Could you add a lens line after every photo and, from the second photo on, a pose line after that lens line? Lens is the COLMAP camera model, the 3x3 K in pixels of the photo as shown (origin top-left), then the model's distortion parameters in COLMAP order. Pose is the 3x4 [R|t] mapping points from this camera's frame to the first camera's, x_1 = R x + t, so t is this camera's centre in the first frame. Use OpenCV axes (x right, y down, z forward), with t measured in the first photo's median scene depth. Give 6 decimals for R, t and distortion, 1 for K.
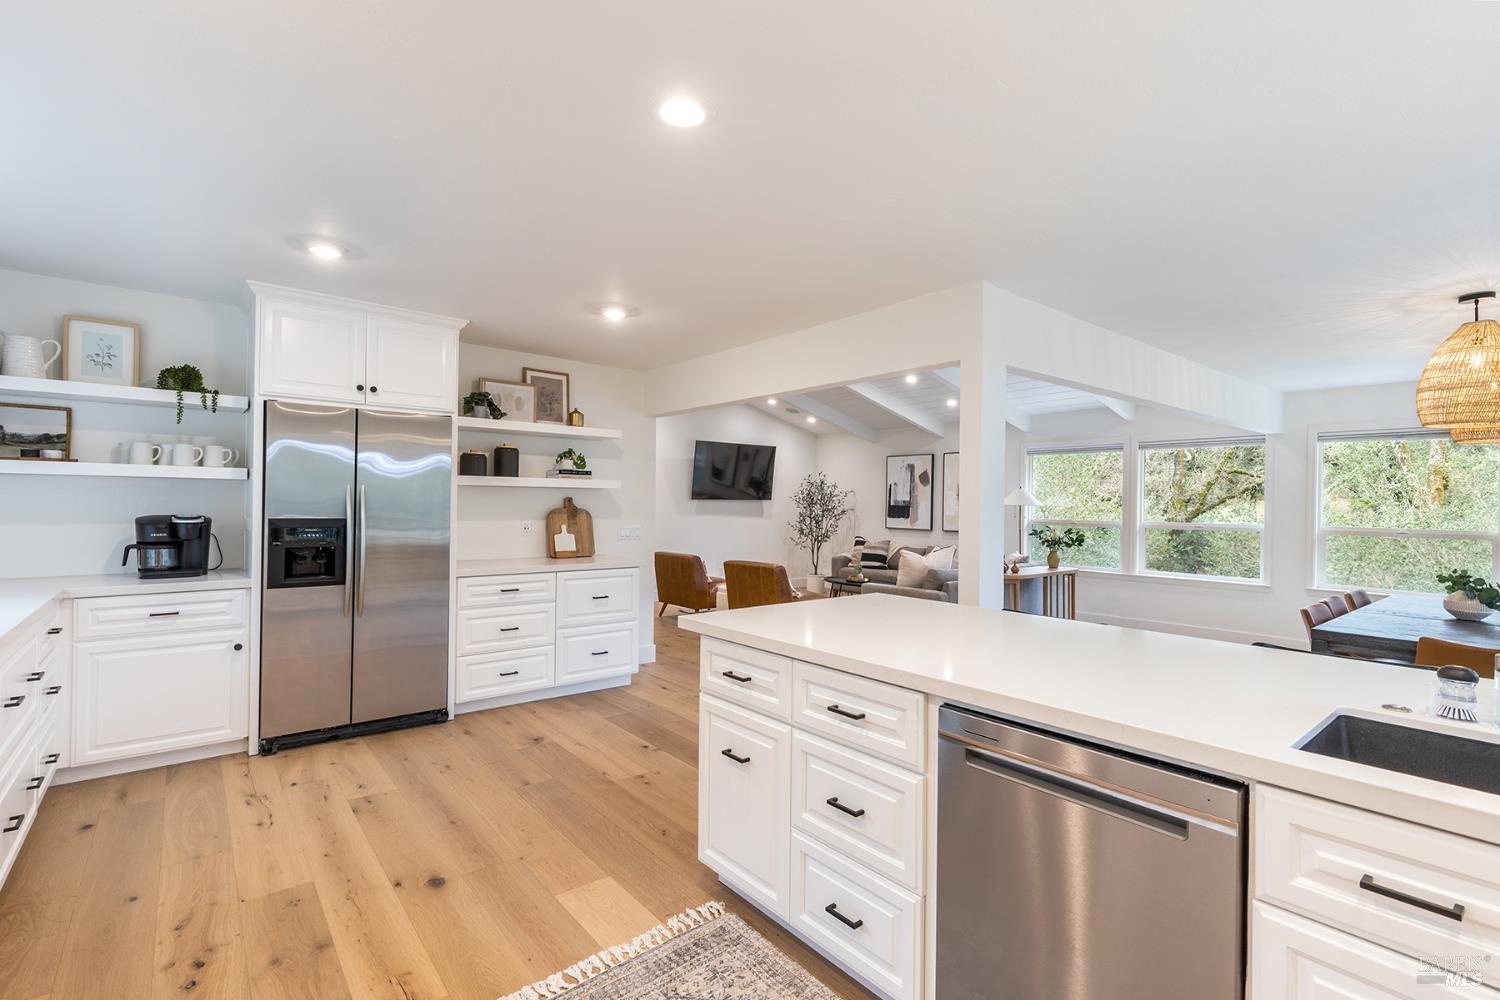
lens RADIAL K [[685.3, 0, 756.7], [0, 685.3, 498.4], [0, 0, 1]] dist [0.007493, 0.000390]
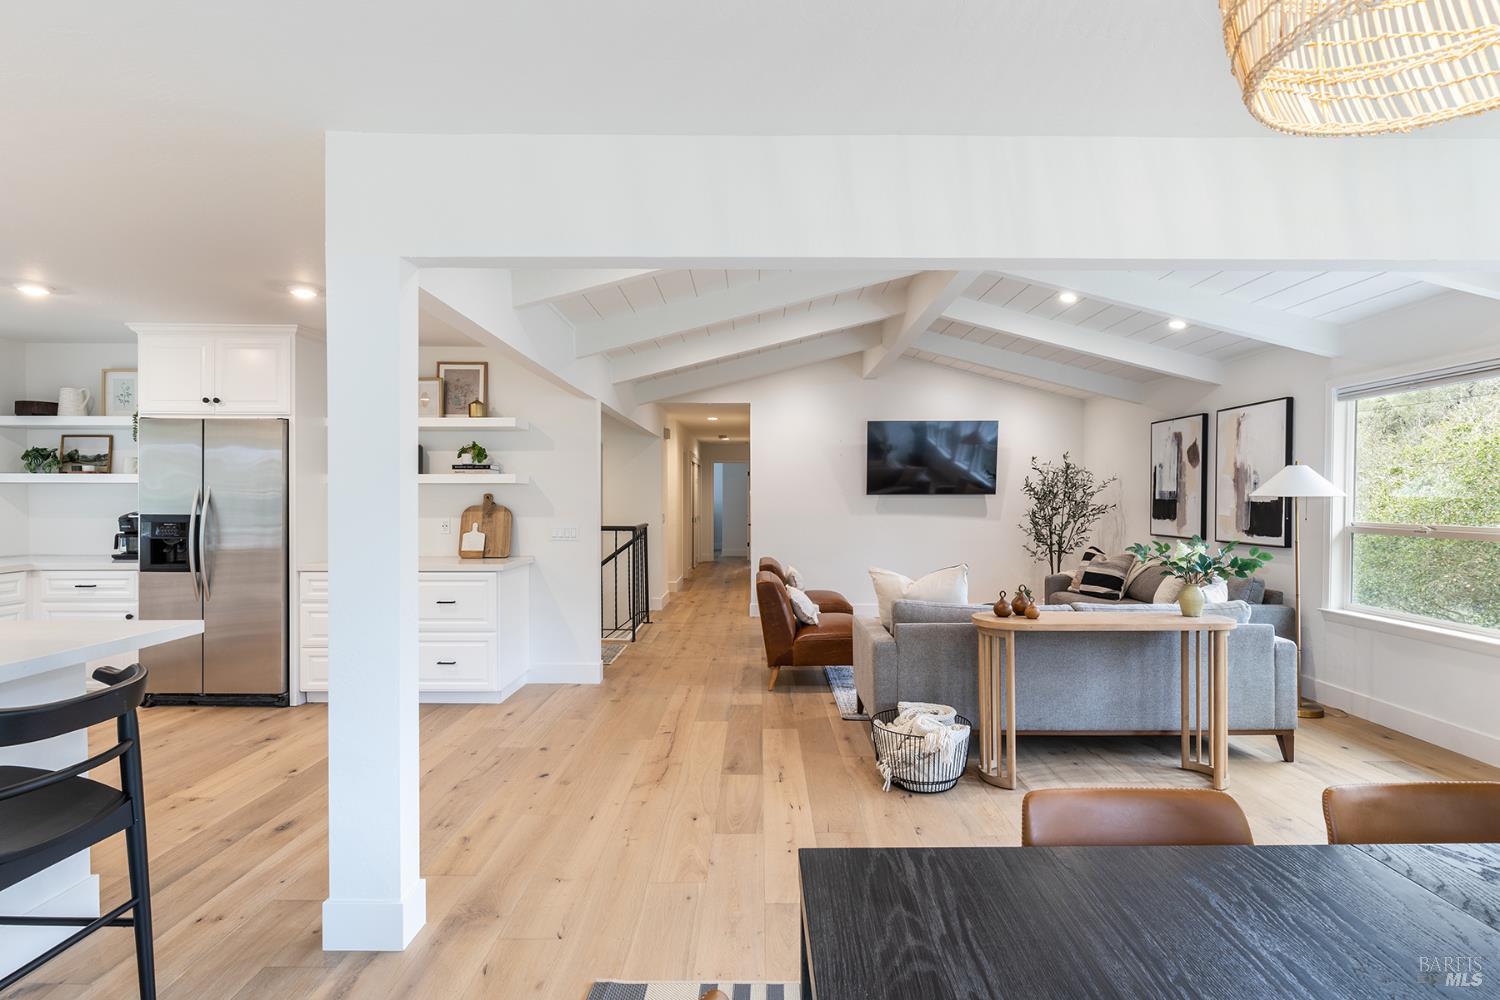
lens RADIAL K [[732.2, 0, 755.5], [0, 732.2, 500.8], [0, 0, 1]] dist [0.001582, 0.000134]
pose [[0.774512, -0.010063, -0.632479, 0.356680], [0.012707, 0.999919, -0.000347, 0.007132], [0.632431, -0.007768, 0.774578, 0.252452]]
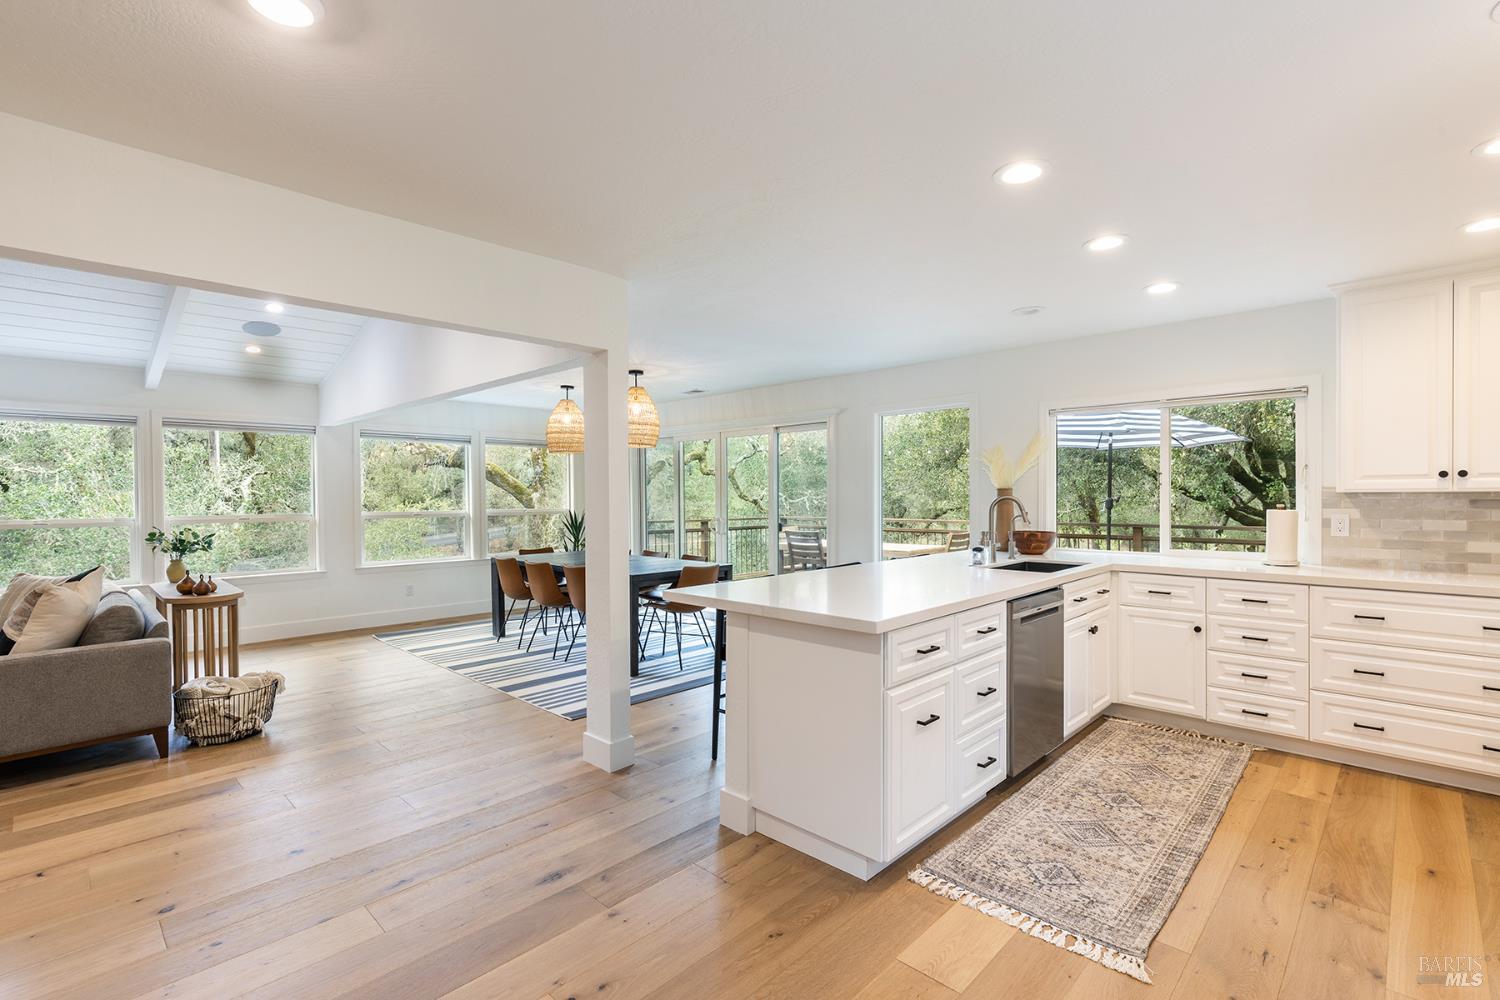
lens RADIAL K [[685.3, 0, 756.7], [0, 685.3, 499.0], [0, 0, 1]] dist [0.007493, 0.000390]
pose [[-0.116696, -0.017983, 0.993005, -0.252329], [-0.002555, 0.999838, 0.017806, -0.002048], [-0.993164, -0.000460, -0.116723, 0.319989]]
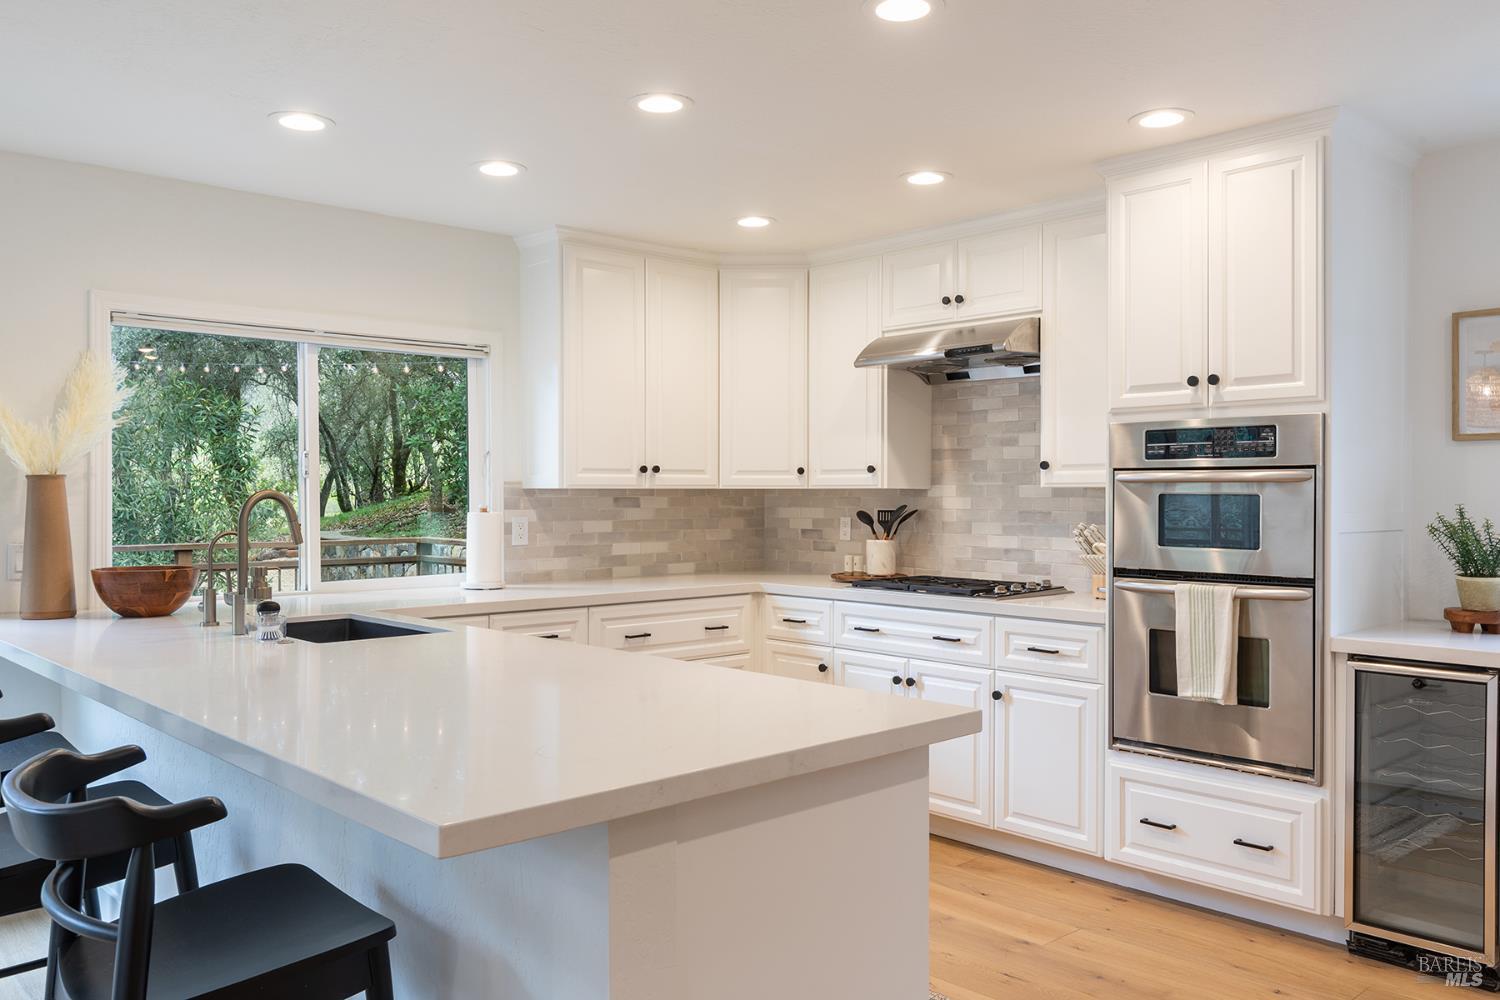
lens RADIAL K [[1171.3, 0, 755.4], [0, 1171.3, 497.2], [0, 0, 1]] dist [0.001419, -0.005211]
pose [[-0.997813, -0.014465, -0.064498, 0.028763], [-0.014229, 0.999890, -0.004119, 0.004805], [0.064551, -0.003193, -0.997909, 0.471577]]
